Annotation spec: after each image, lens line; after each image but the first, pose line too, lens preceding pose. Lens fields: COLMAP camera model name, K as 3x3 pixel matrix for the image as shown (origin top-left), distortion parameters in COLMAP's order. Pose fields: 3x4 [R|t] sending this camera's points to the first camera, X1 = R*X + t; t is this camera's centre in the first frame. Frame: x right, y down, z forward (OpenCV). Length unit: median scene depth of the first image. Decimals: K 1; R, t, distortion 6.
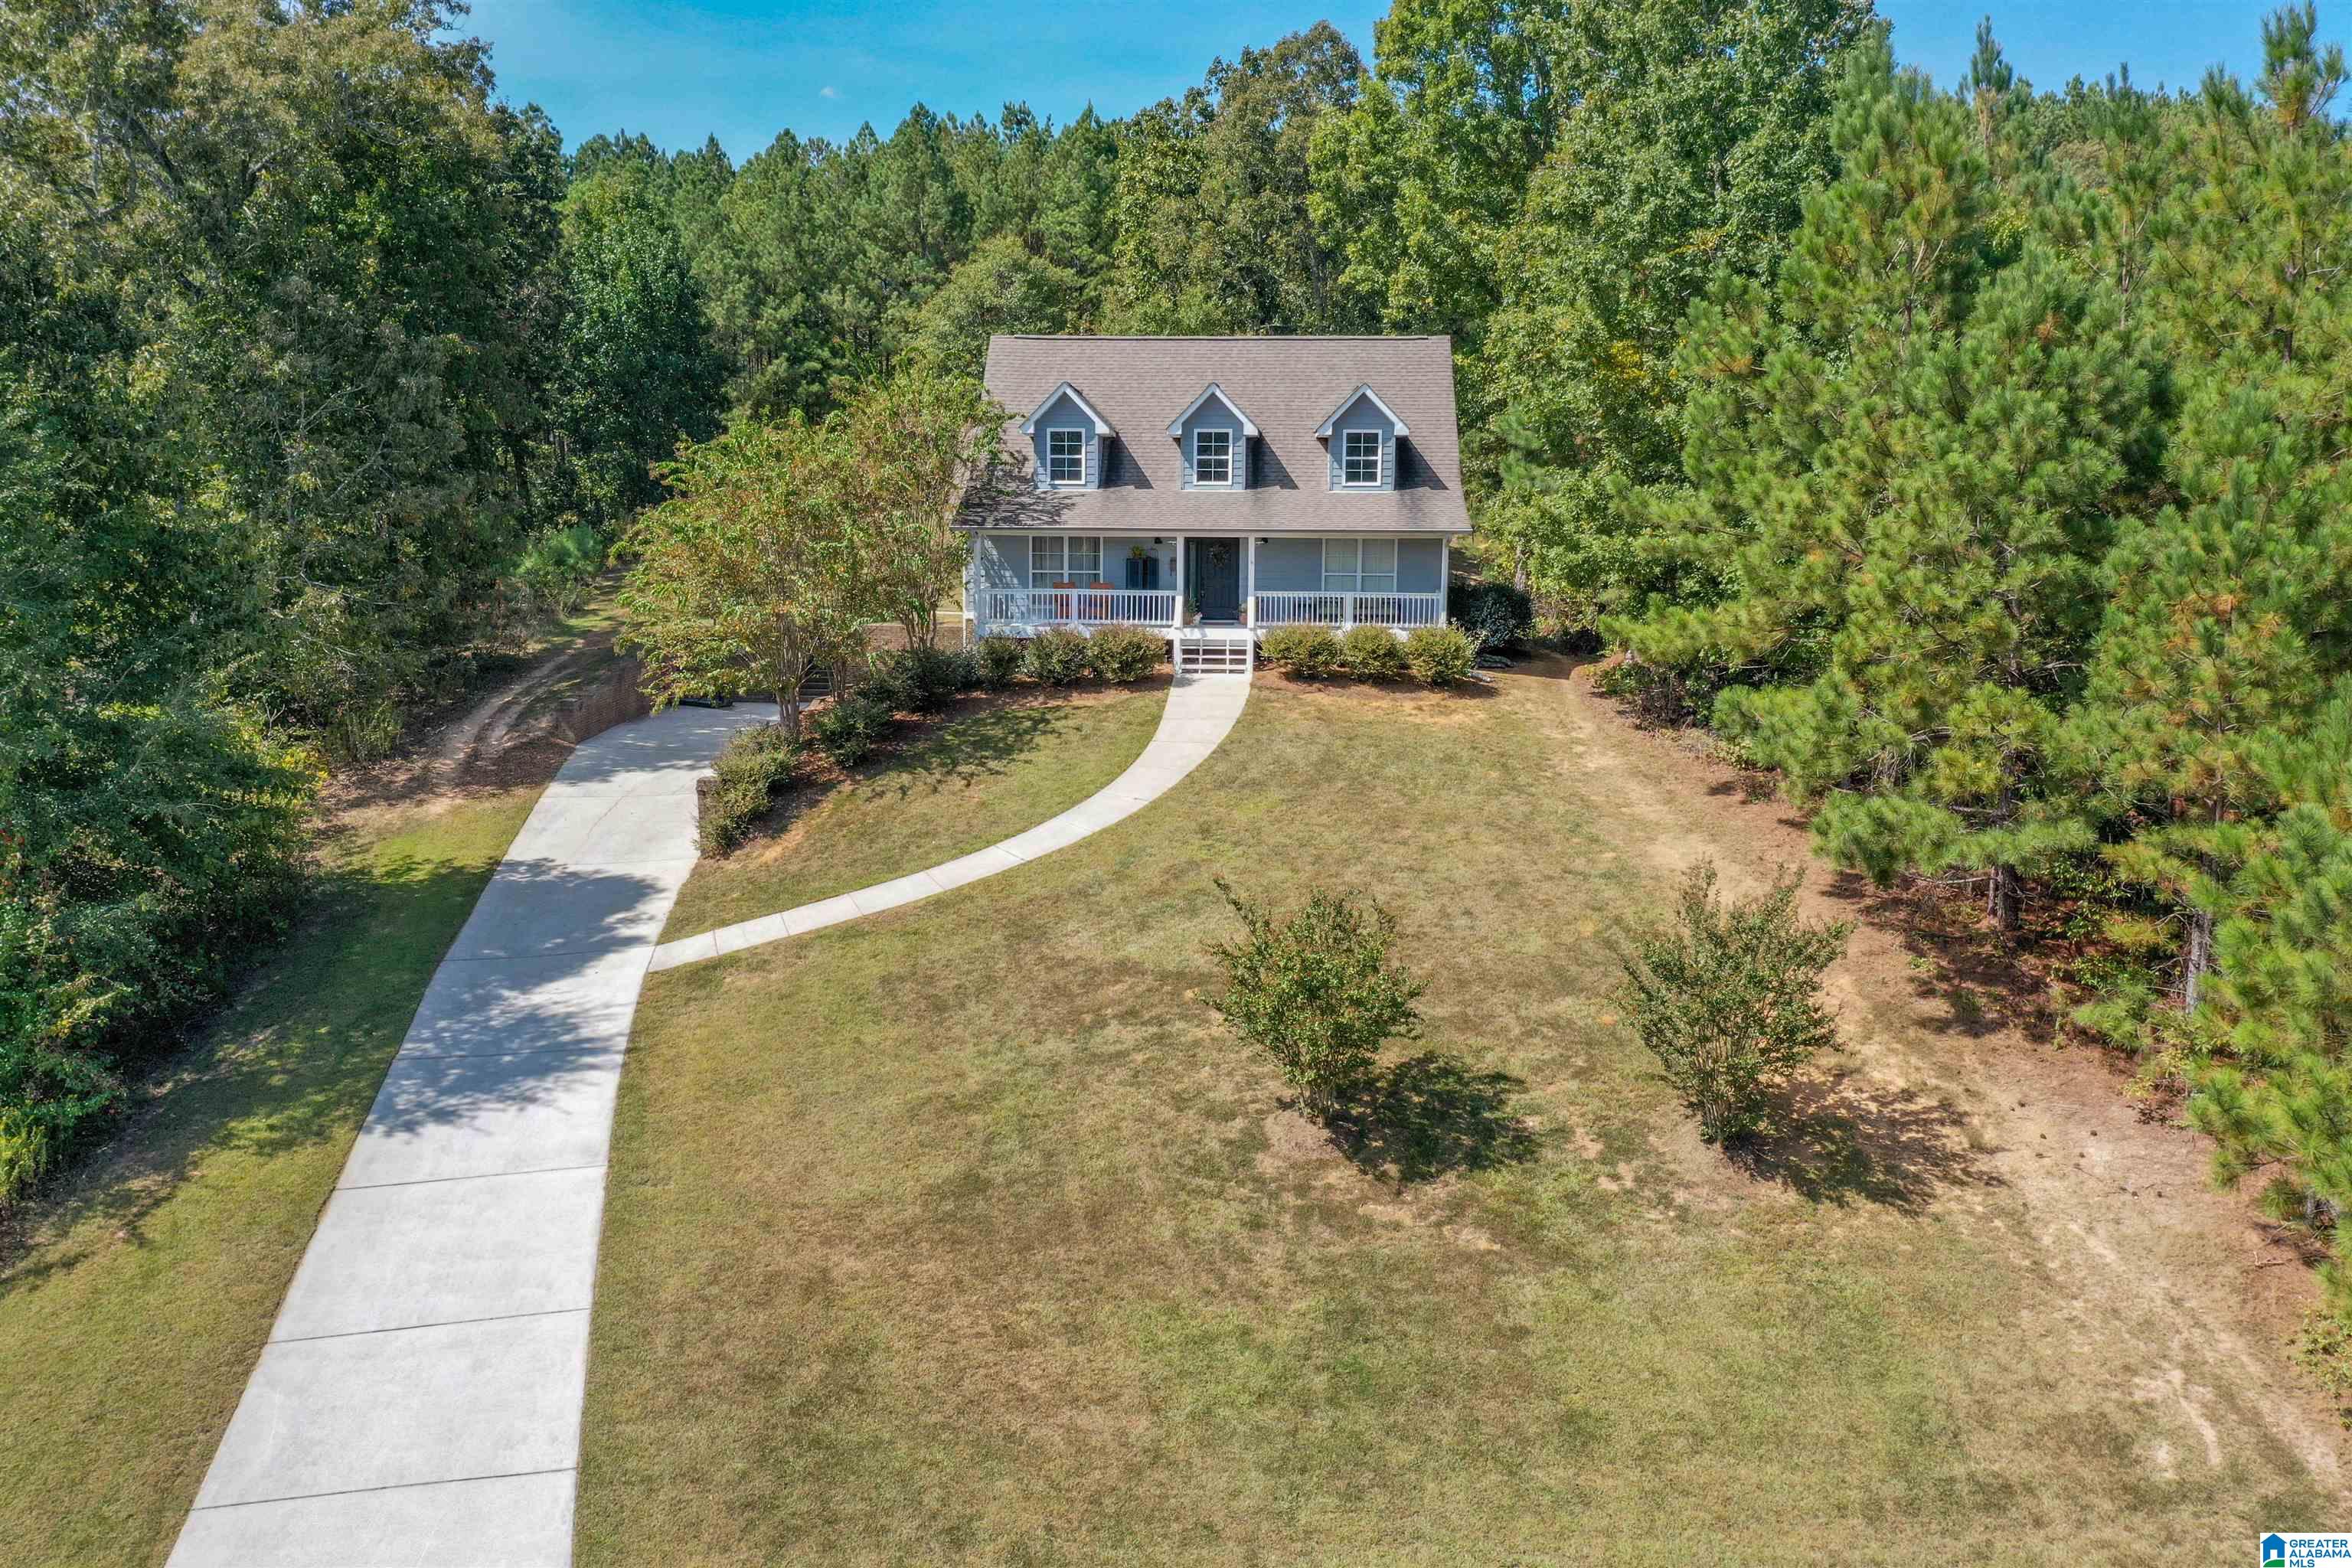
lens RADIAL K [[1856.6, 0, 1175.0], [0, 1856.6, 779.3], [0, 0, 1]] dist [-0.000646, 0.002167]
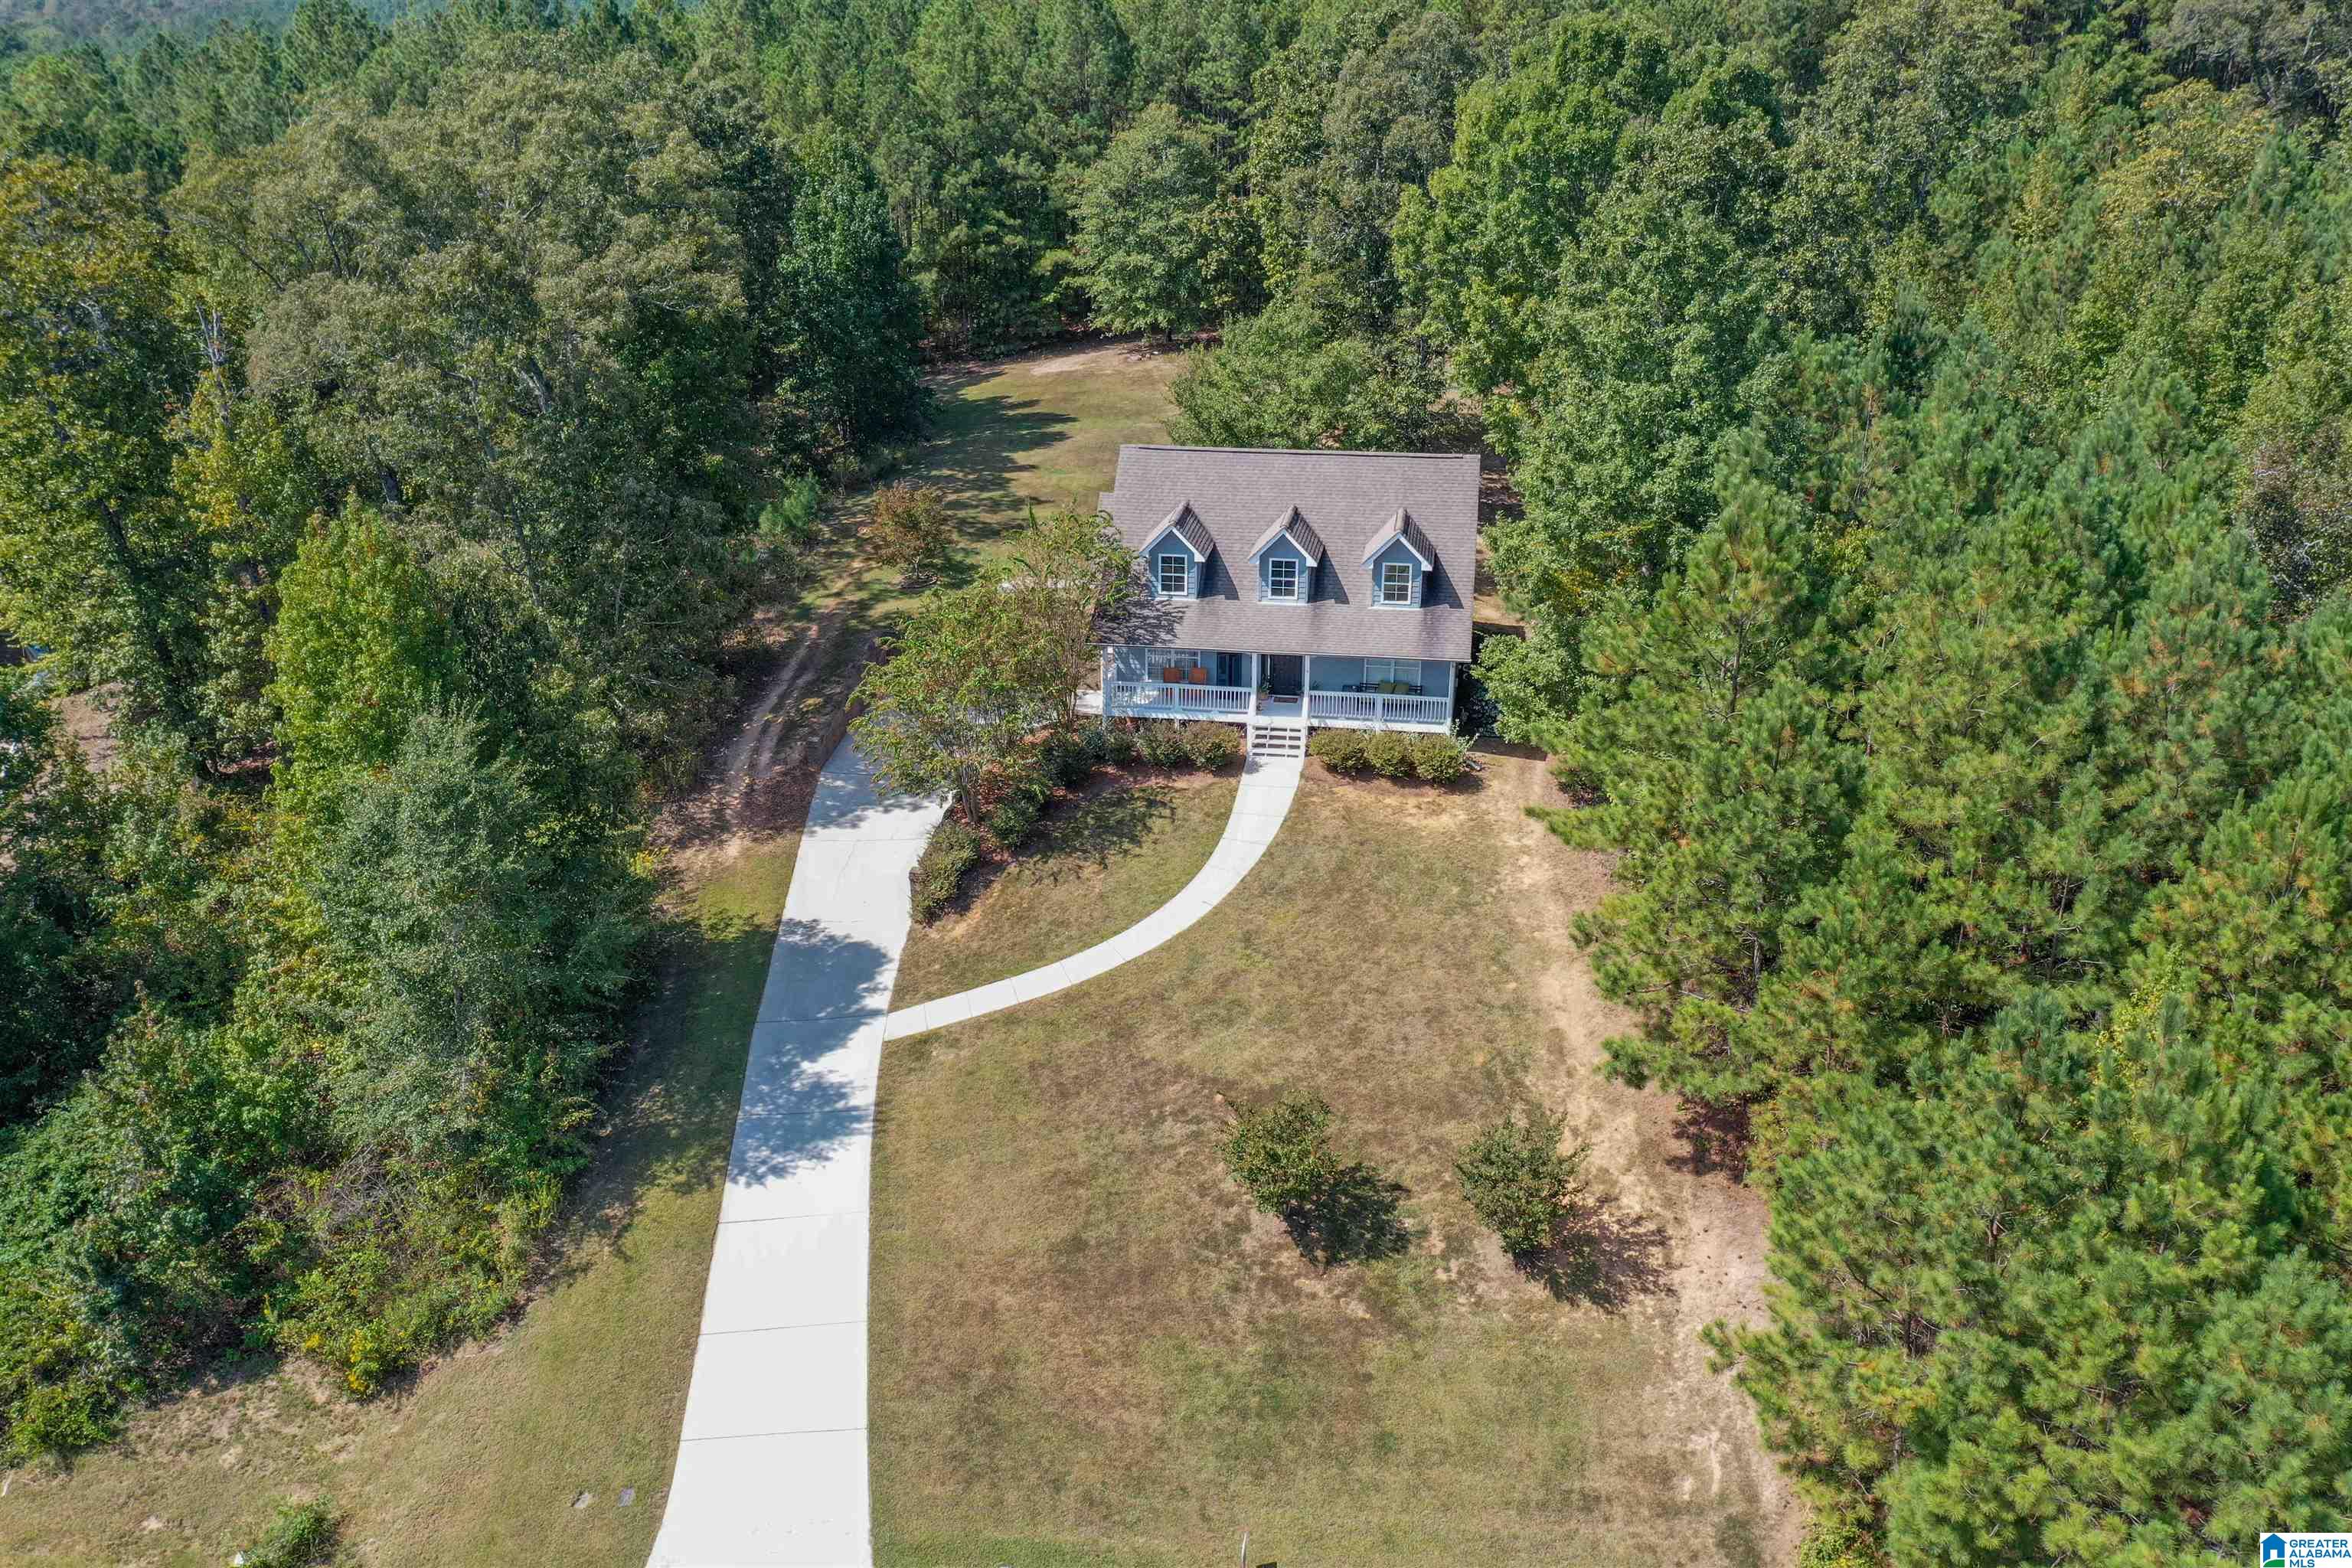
lens RADIAL K [[1853.9, 0, 1176.0], [0, 1853.9, 784.0], [0, 0, 1]] dist [-0.005285, -0.001543]
pose [[0.994657, 0.031055, -0.098457, 0.080873], [-0.006820, 0.971367, 0.237487, -0.354260], [0.103013, -0.235546, 0.966388, -0.324567]]
